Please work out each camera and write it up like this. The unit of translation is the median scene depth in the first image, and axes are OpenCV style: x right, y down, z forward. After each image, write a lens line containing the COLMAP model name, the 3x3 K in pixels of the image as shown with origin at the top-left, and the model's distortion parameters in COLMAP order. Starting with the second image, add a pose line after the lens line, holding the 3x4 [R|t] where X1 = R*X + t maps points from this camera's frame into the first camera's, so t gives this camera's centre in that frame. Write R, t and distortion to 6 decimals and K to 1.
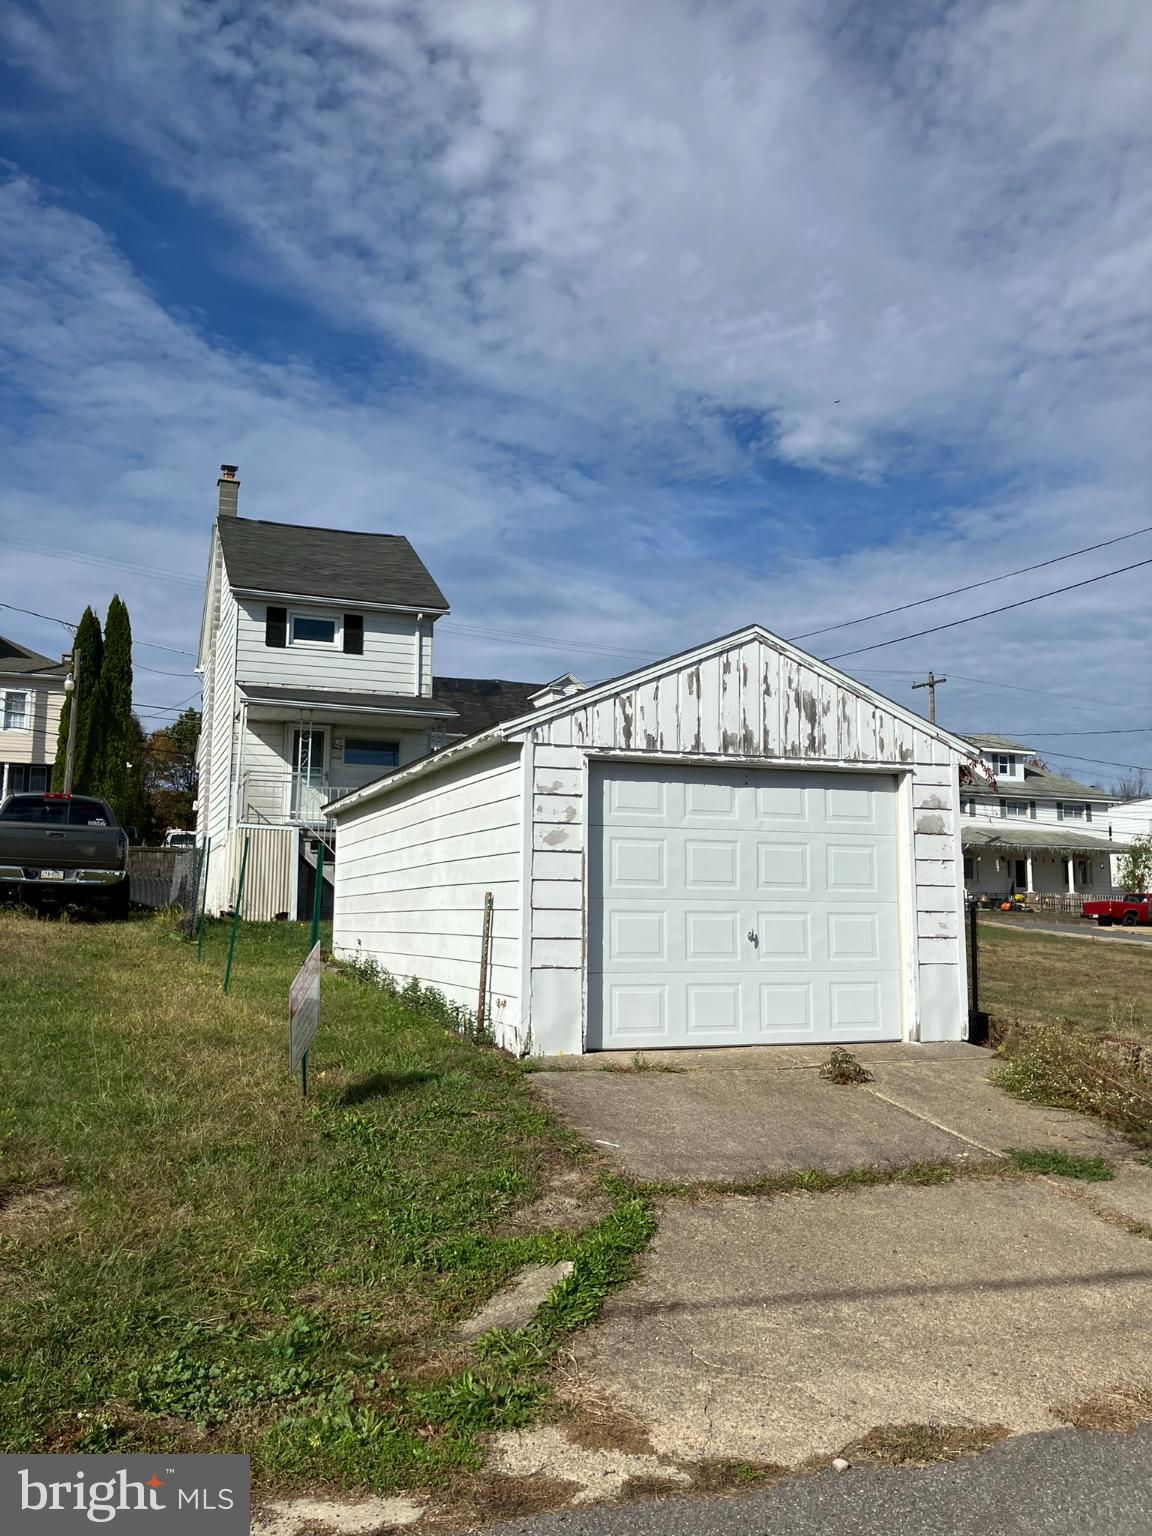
lens RADIAL K [[1264.6, 0, 582.7], [0, 1264.6, 762.5], [0, 0, 1]] dist [0.052344, -0.051627]
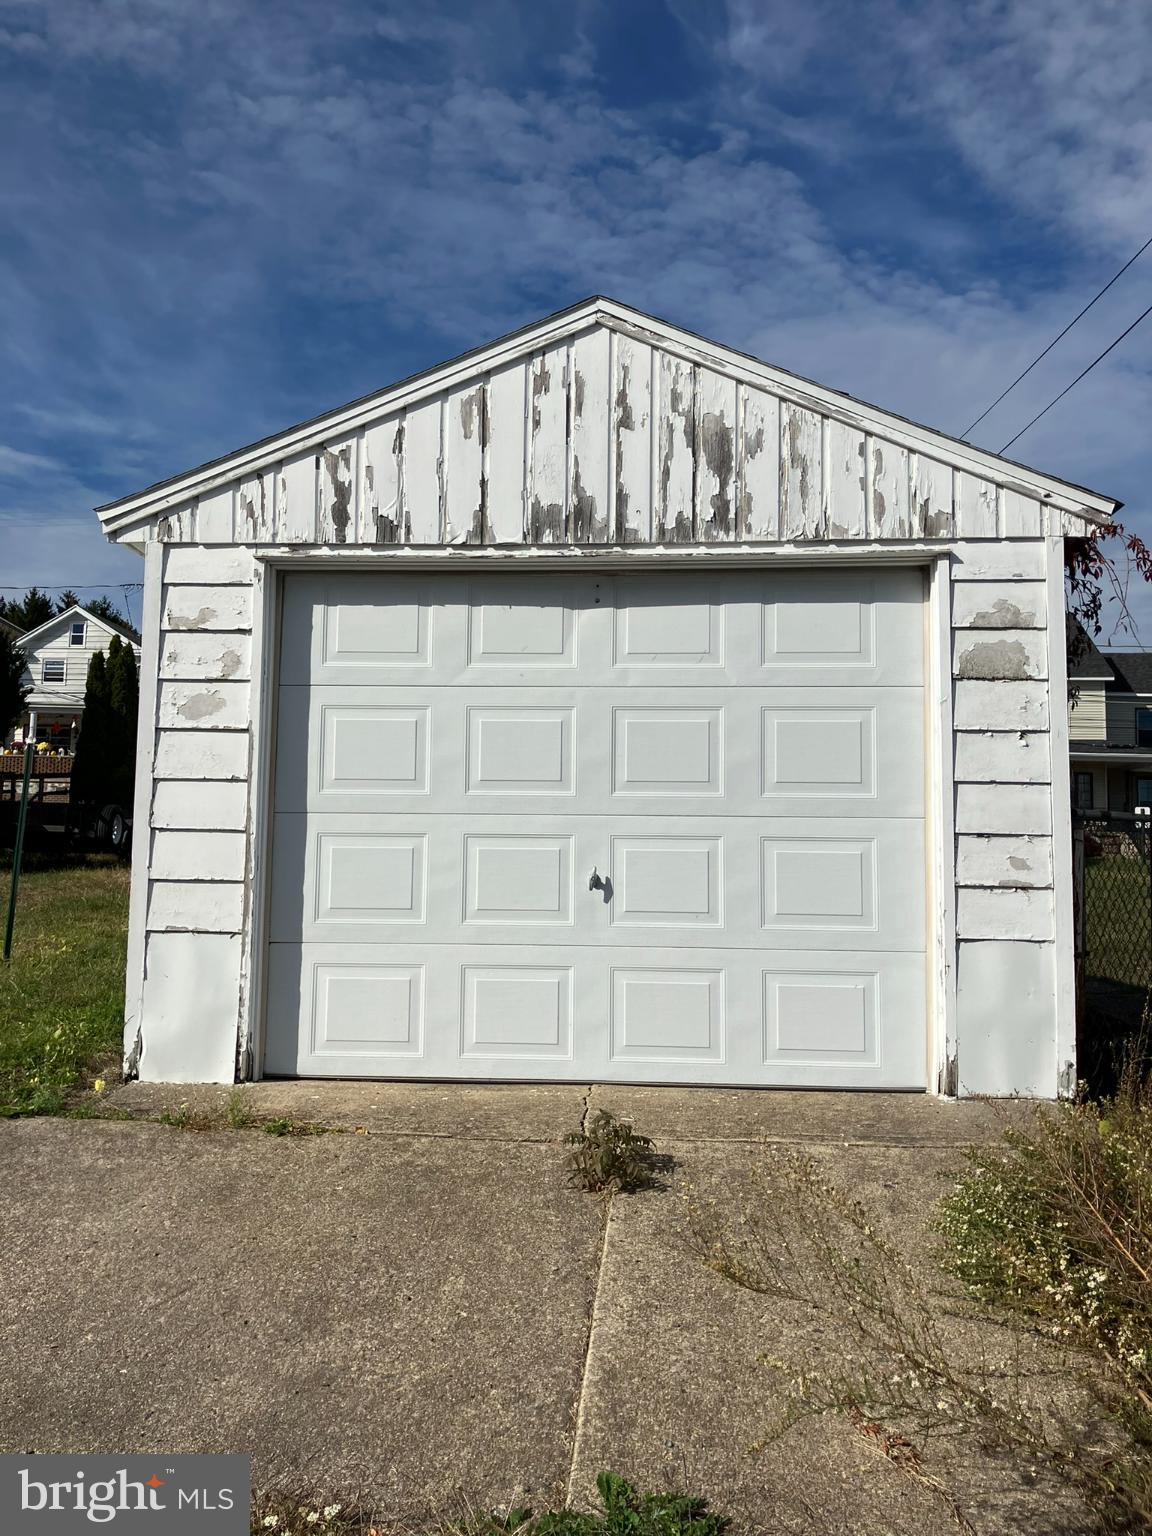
lens RADIAL K [[1264.6, 0, 568.0], [0, 1264.6, 784.5], [0, 0, 1]] dist [0.052344, -0.051627]
pose [[0.917739, -0.022502, -0.396547, 0.331837], [0.042420, 0.998236, 0.041528, 0.072534], [0.394913, -0.054933, 0.917075, 0.498686]]
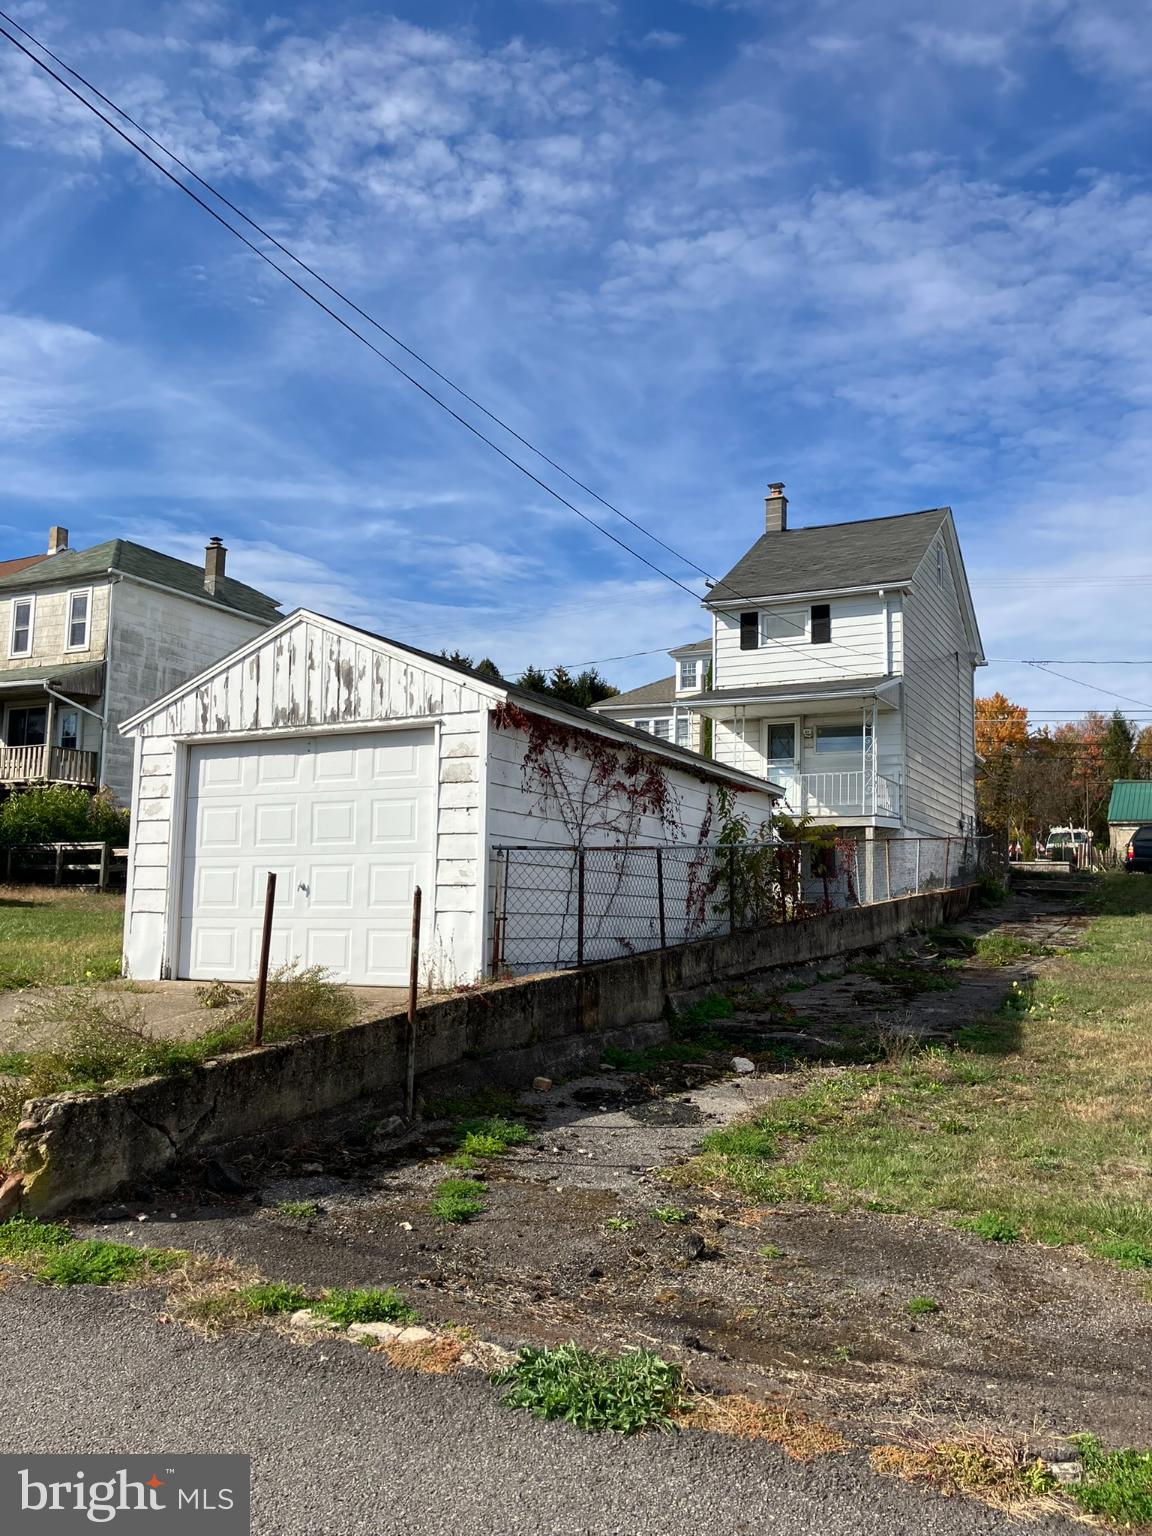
lens RADIAL K [[1264.6, 0, 566.4], [0, 1264.6, 780.7], [0, 0, 1]] dist [0.052344, -0.051627]
pose [[0.682153, -0.076875, -0.727157, 1.099237], [0.083255, 0.996157, -0.027211, 0.092628], [0.726454, -0.041977, 0.685932, 0.400171]]
